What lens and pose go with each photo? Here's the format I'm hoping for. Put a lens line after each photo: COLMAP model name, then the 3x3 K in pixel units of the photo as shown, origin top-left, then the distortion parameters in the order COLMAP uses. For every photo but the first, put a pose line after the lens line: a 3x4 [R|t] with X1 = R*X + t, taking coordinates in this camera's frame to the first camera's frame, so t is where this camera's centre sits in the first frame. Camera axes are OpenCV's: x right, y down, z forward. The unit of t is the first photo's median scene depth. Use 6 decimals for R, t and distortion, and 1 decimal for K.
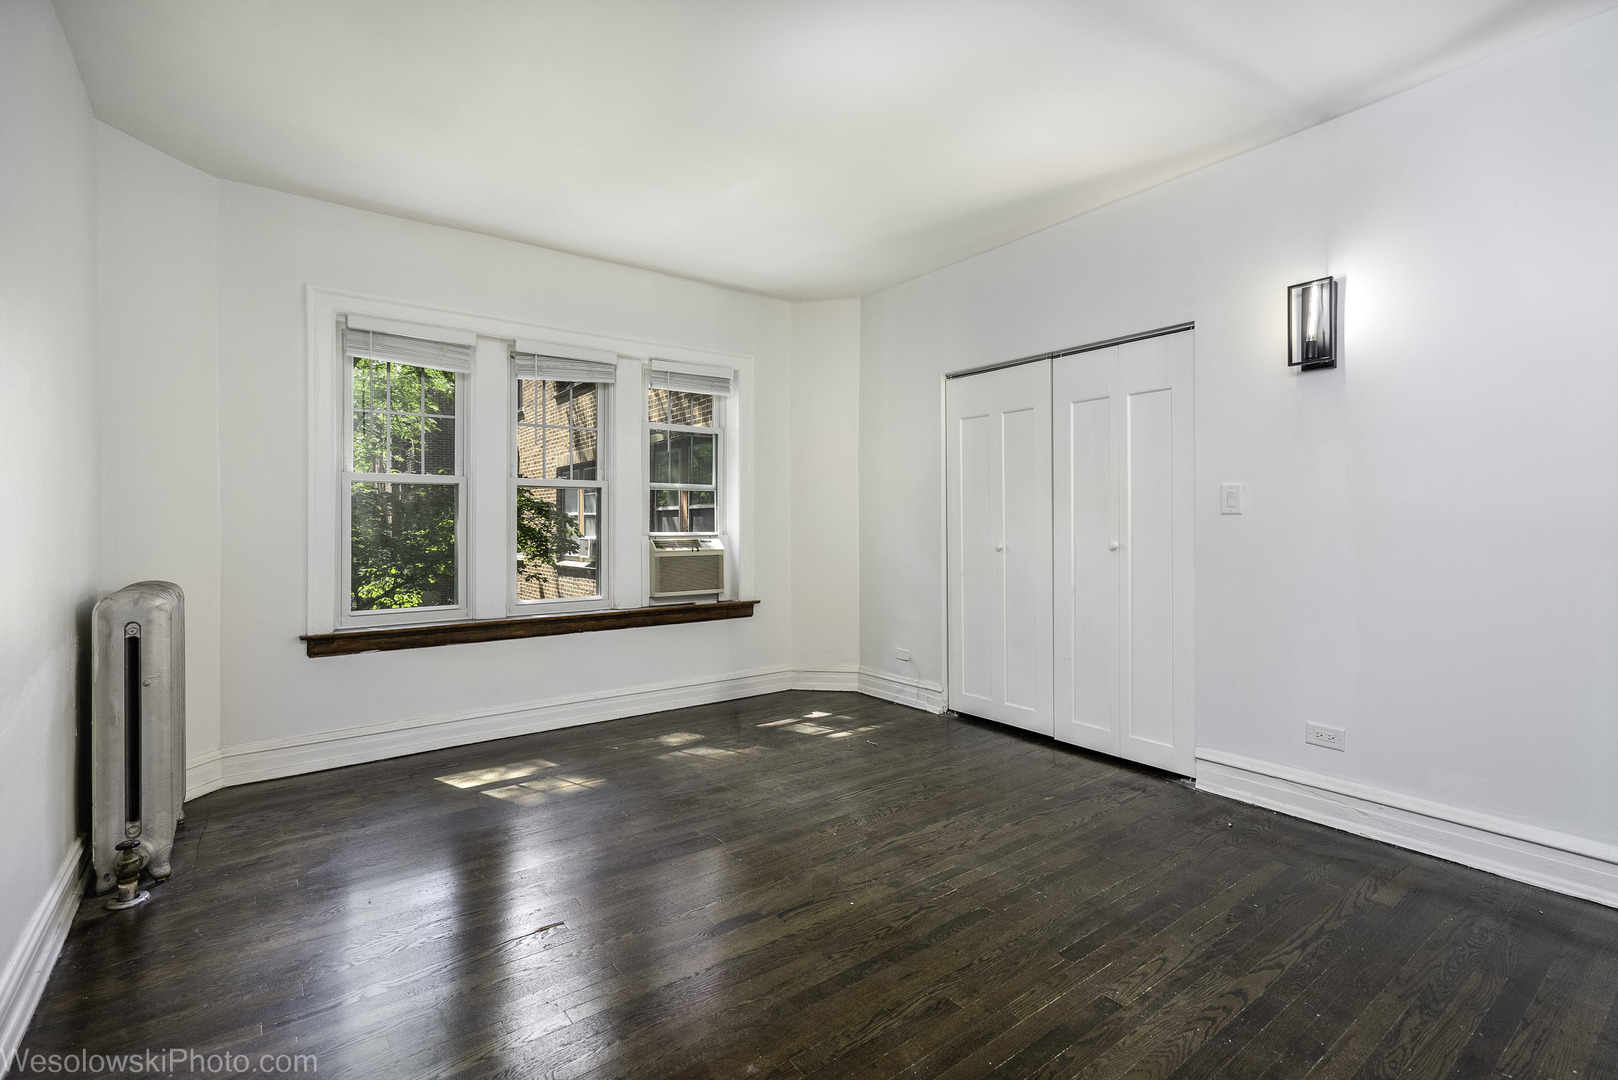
lens RADIAL K [[738.6, 0, 807.3], [0, 738.6, 524.1], [0, 0, 1]] dist [-0.000362, -0.000037]
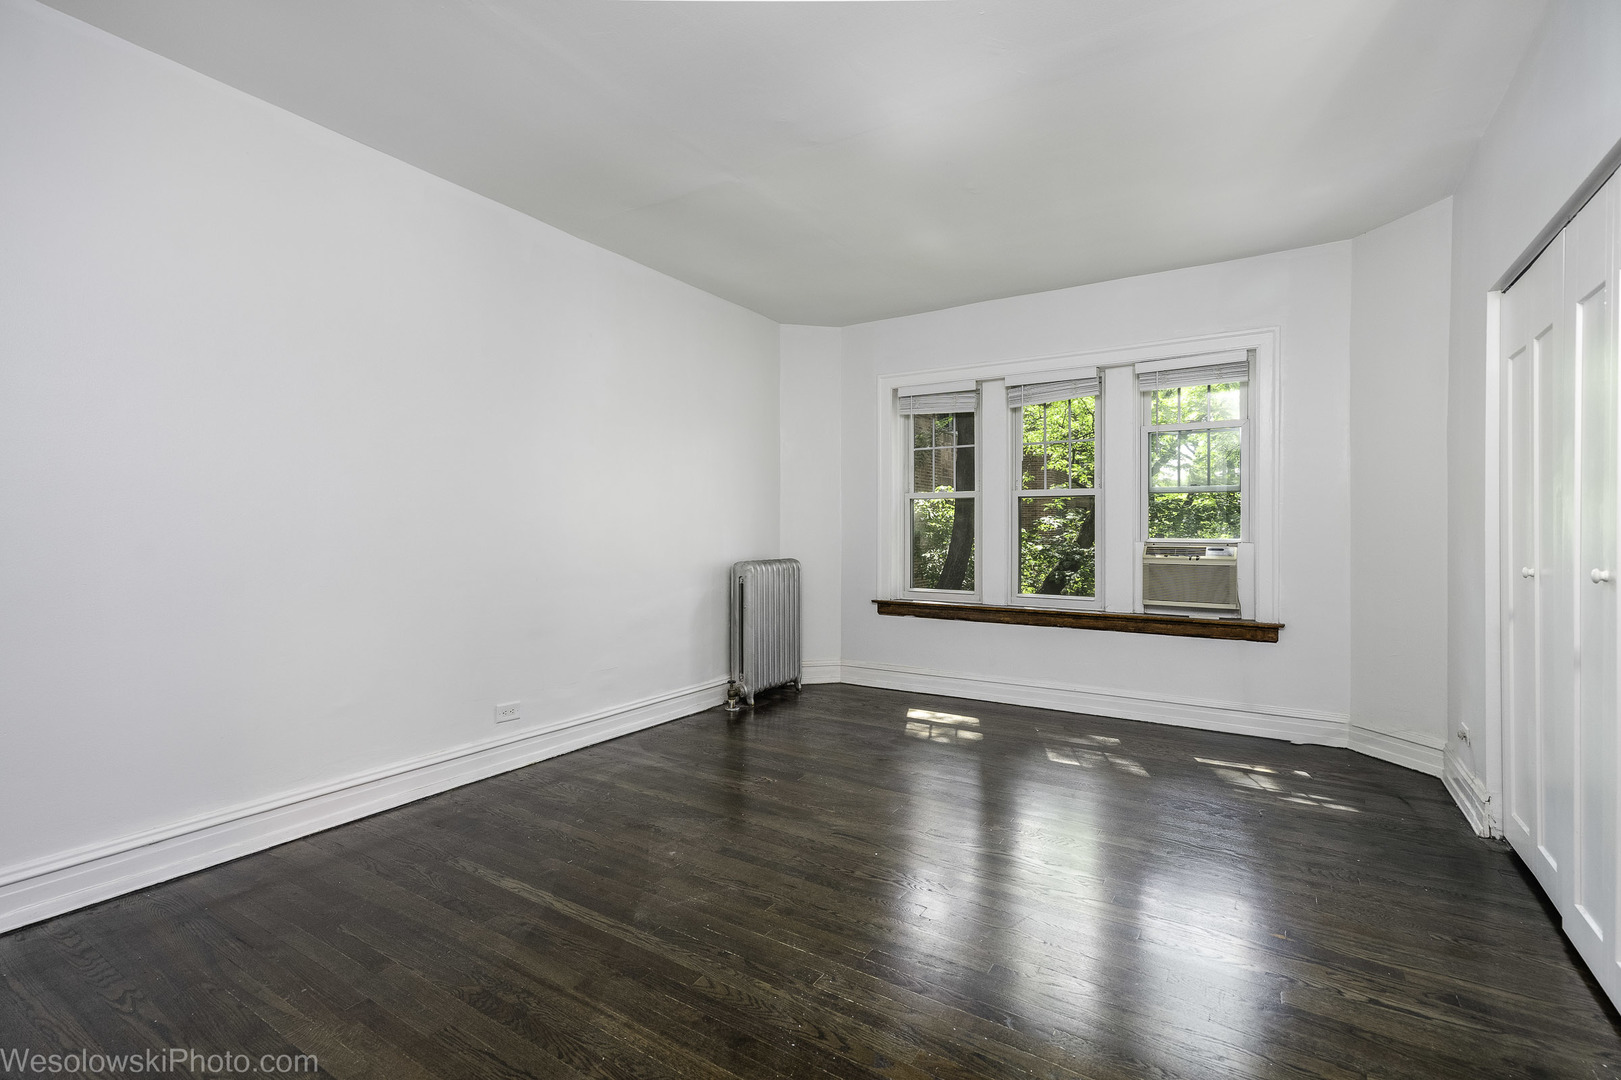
lens RADIAL K [[737.6, 0, 810.5], [0, 737.6, 540.0], [0, 0, 1]] dist [-0.000094, 0.000141]
pose [[0.345546, 0.019324, -0.938203, 0.623019], [-0.002669, 0.999804, 0.019610, -0.005150], [0.938398, -0.004272, 0.345530, 0.277688]]
